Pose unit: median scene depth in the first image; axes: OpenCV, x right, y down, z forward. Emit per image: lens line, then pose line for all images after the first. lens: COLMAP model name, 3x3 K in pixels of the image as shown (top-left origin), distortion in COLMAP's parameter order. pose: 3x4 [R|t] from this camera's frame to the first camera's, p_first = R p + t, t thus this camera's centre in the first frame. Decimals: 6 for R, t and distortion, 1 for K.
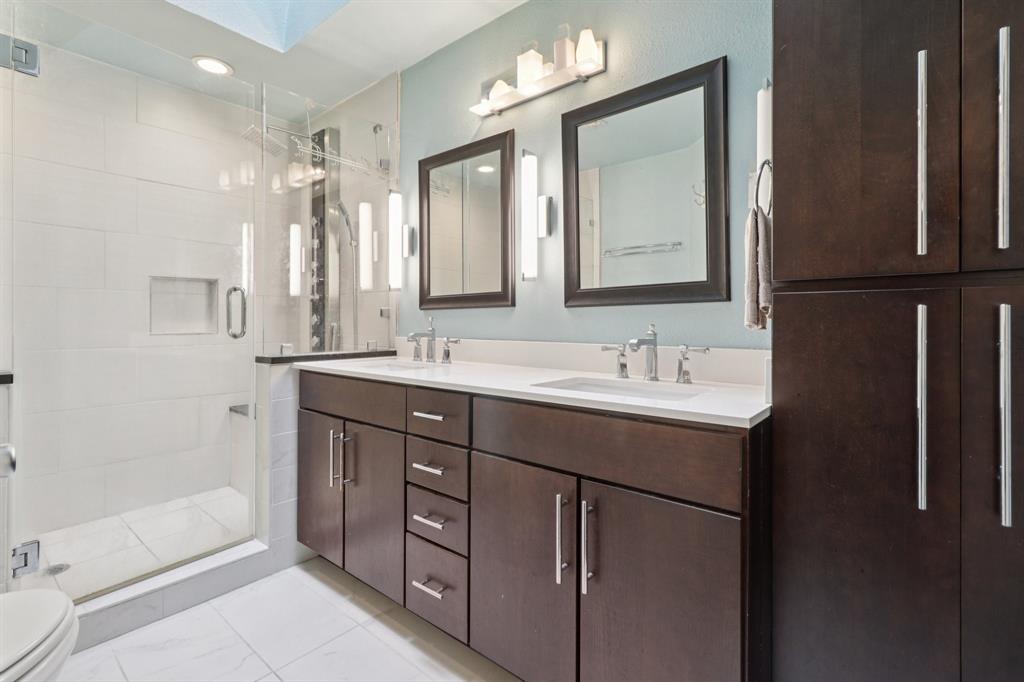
lens RADIAL K [[477.0, 0, 508.6], [0, 477.0, 331.8], [0, 0, 1]] dist [-0.001553, 0.002310]
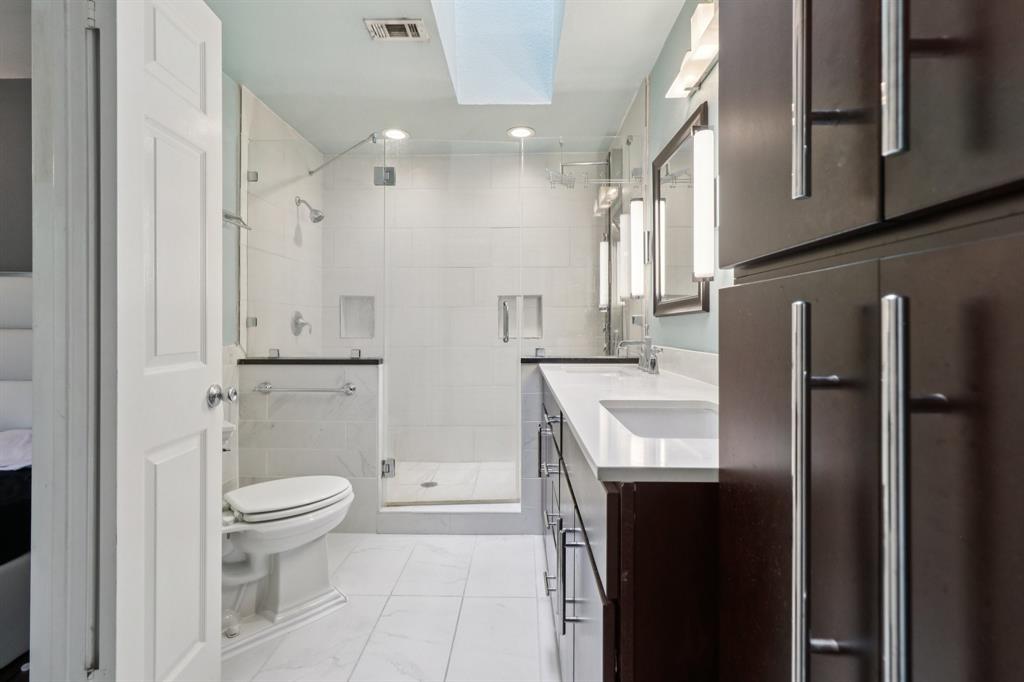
lens RADIAL K [[477.0, 0, 508.8], [0, 477.0, 333.7], [0, 0, 1]] dist [-0.001553, 0.002310]
pose [[0.626383, 0.008422, -0.779470, 0.431578], [-0.014282, 0.999898, -0.000673, -0.007896], [0.779385, 0.011554, 0.626439, 0.191672]]
